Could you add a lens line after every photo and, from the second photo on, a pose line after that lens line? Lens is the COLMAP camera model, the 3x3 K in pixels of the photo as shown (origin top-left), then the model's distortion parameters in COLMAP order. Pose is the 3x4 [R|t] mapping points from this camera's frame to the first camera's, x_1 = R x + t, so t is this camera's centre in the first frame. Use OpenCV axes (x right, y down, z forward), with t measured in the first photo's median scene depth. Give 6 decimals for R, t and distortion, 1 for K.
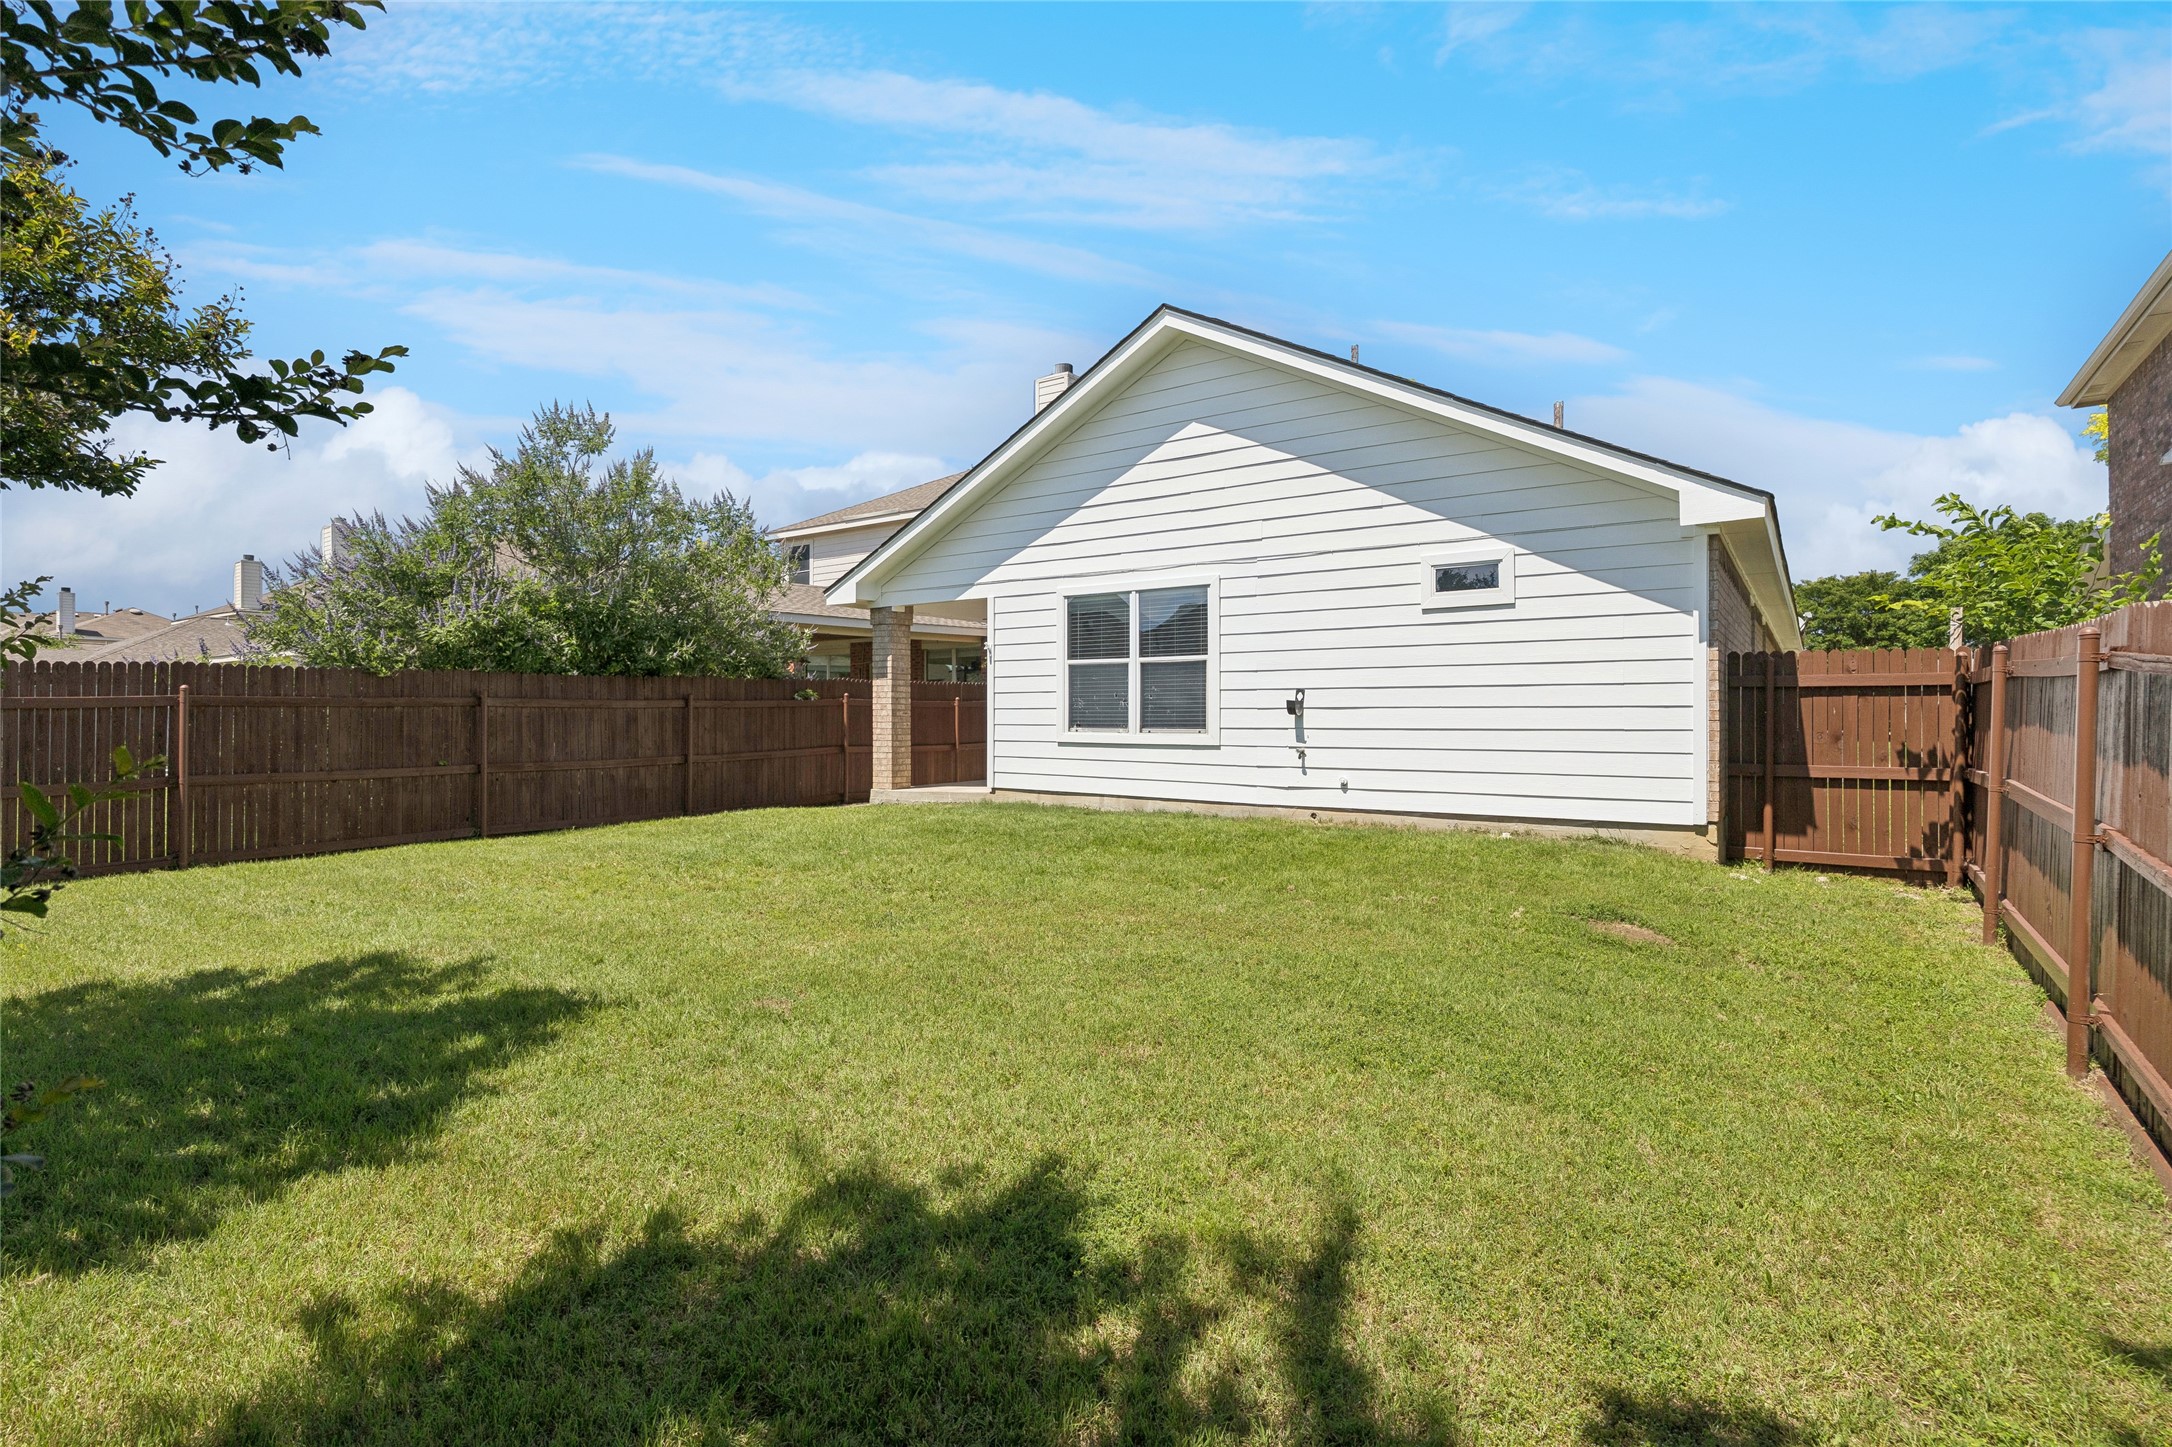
lens RADIAL K [[1051.3, 0, 1081.2], [0, 1051.3, 718.3], [0, 0, 1]] dist [-0.016706, -0.000186]
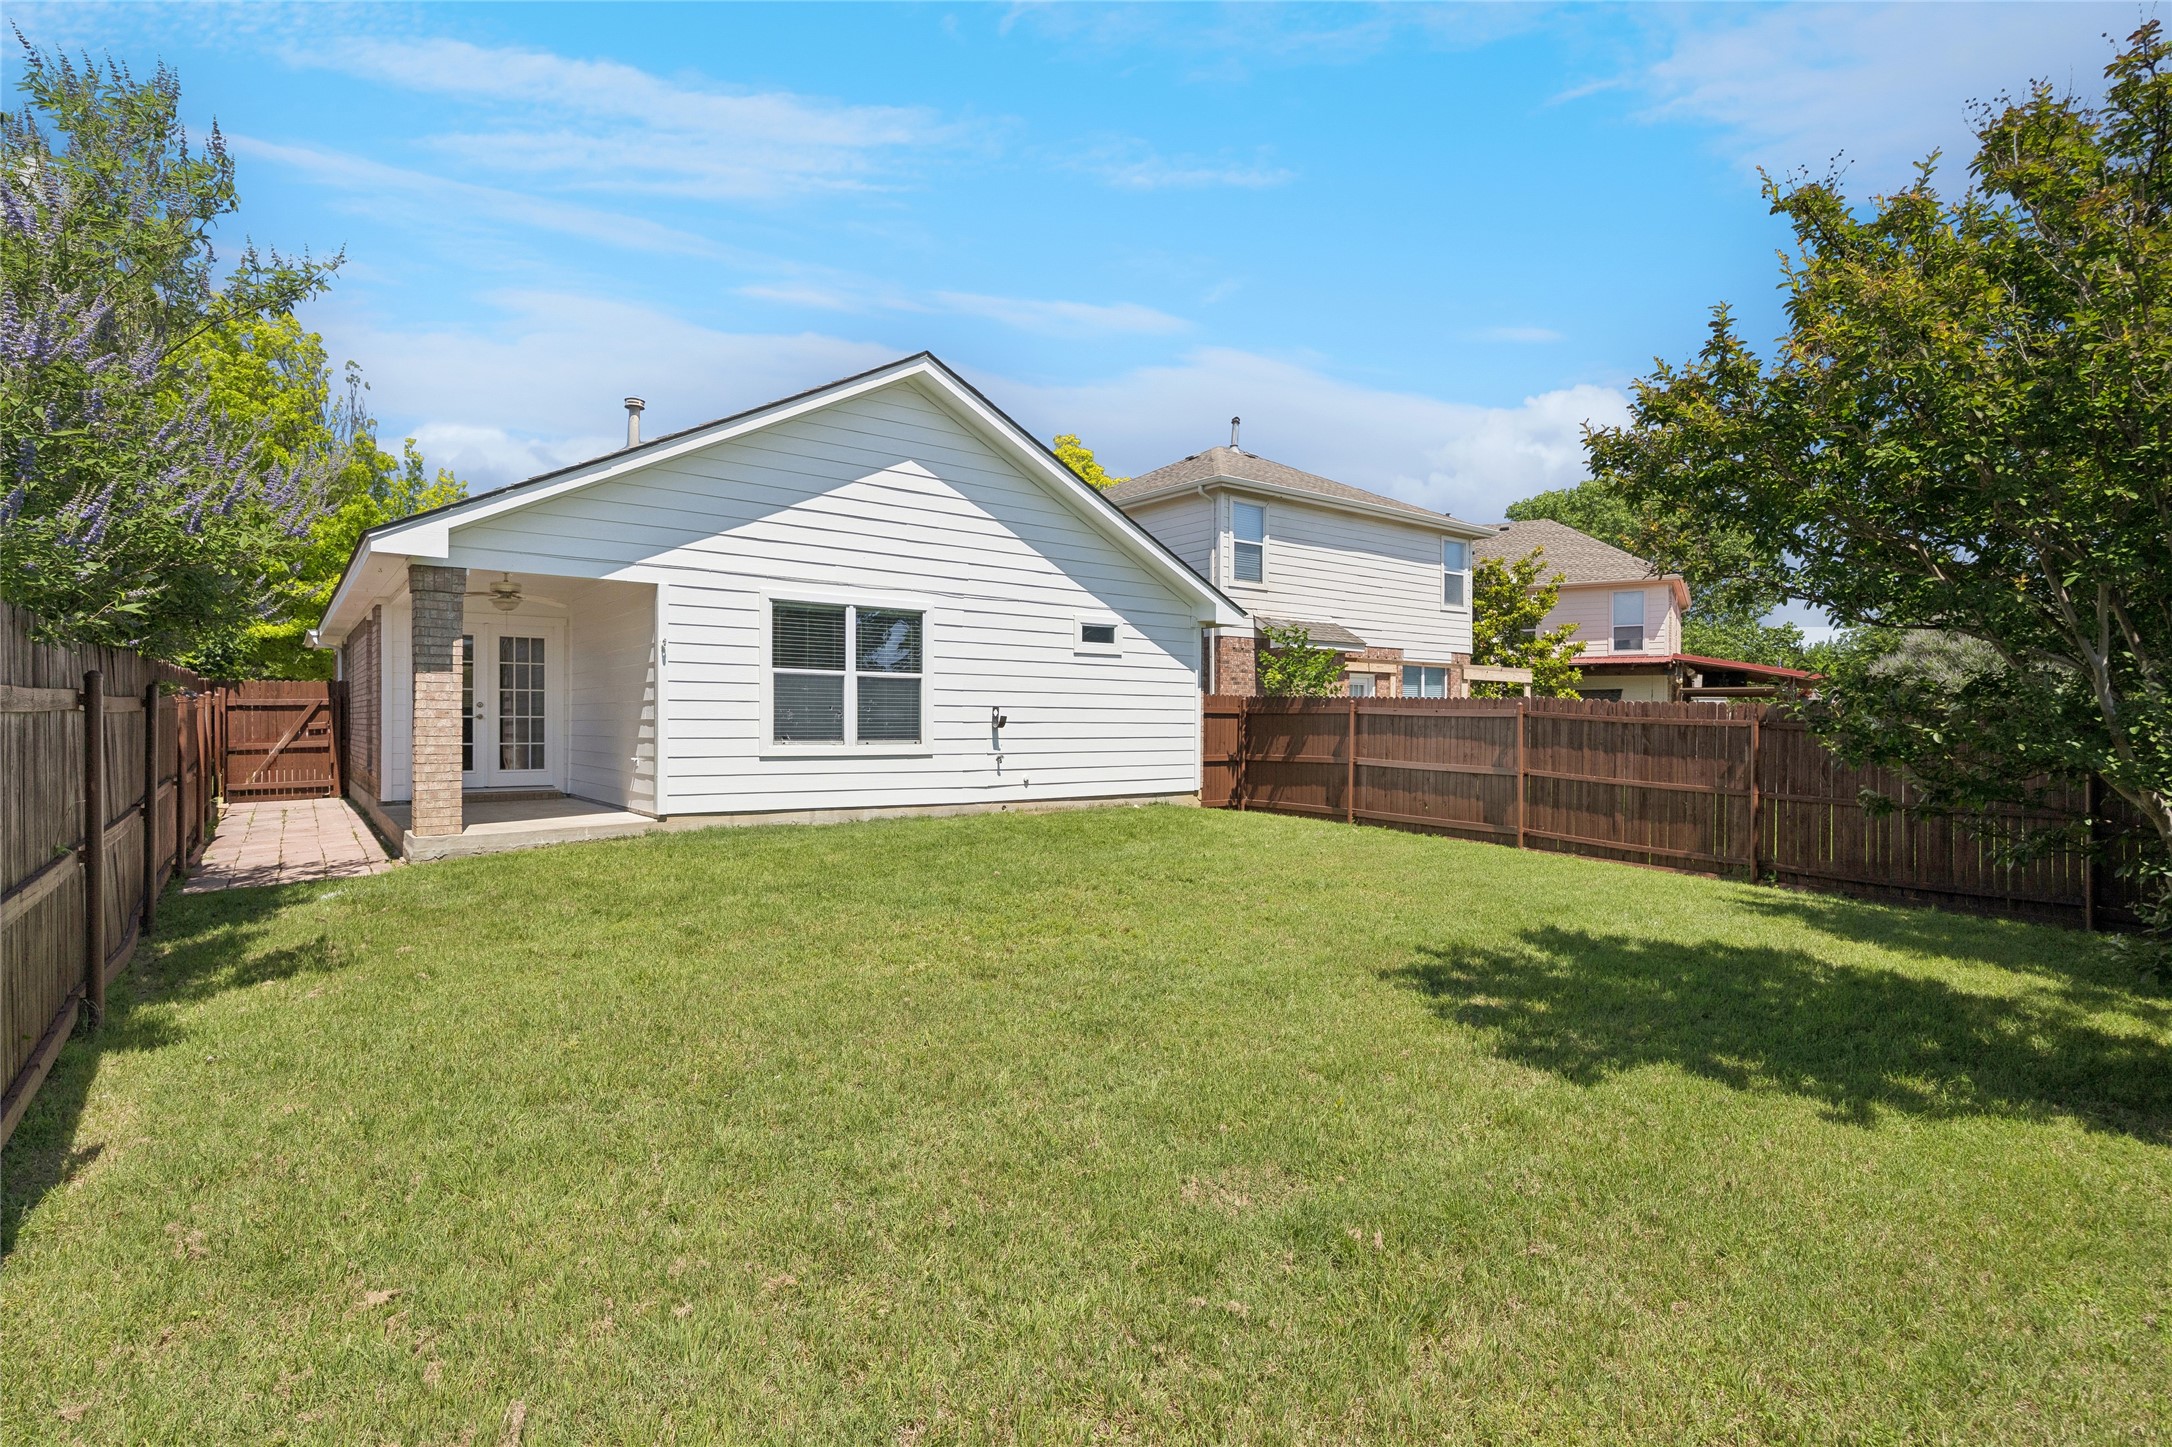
lens RADIAL K [[1051.3, 0, 1090.4], [0, 1051.3, 732.3], [0, 0, 1]] dist [-0.016706, -0.000186]
pose [[0.281725, -0.003933, 0.959487, -0.882066], [-0.001559, 0.999988, 0.004557, -0.003373], [-0.959494, -0.002779, 0.281716, 0.504951]]
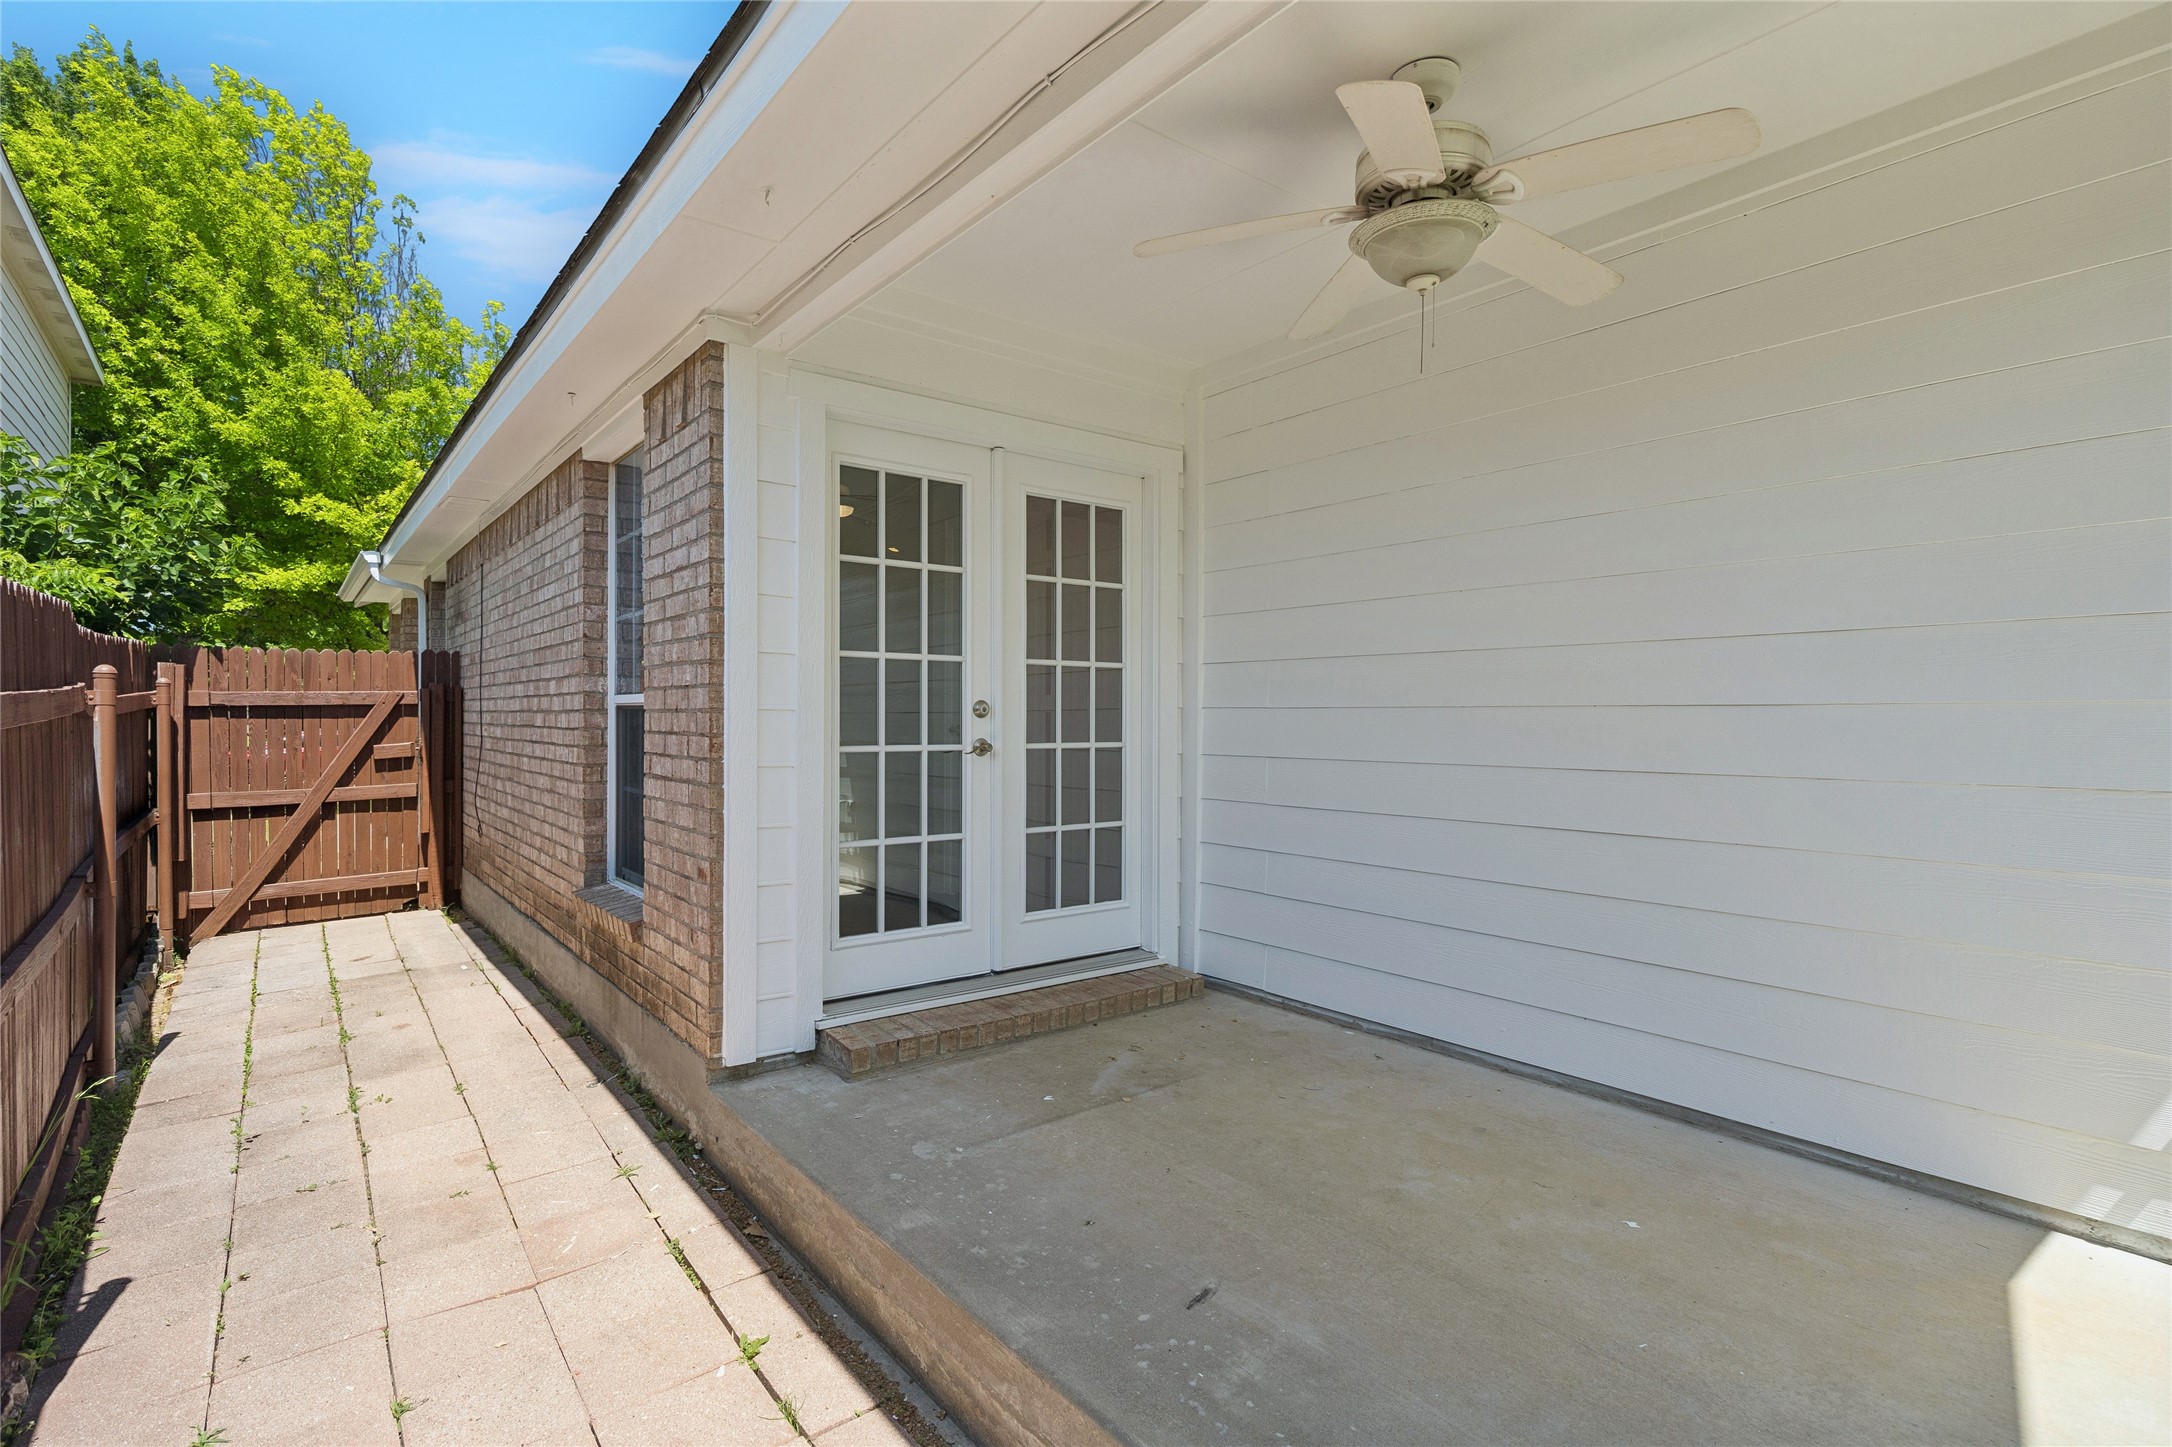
lens RADIAL K [[1051.3, 0, 1078.5], [0, 1051.3, 726.9], [0, 0, 1]] dist [-0.016706, -0.000186]
pose [[0.288785, -0.001041, 0.957393, -0.453171], [-0.004317, 0.999988, 0.002390, -0.017227], [-0.957384, -0.004823, 0.288777, 1.120528]]
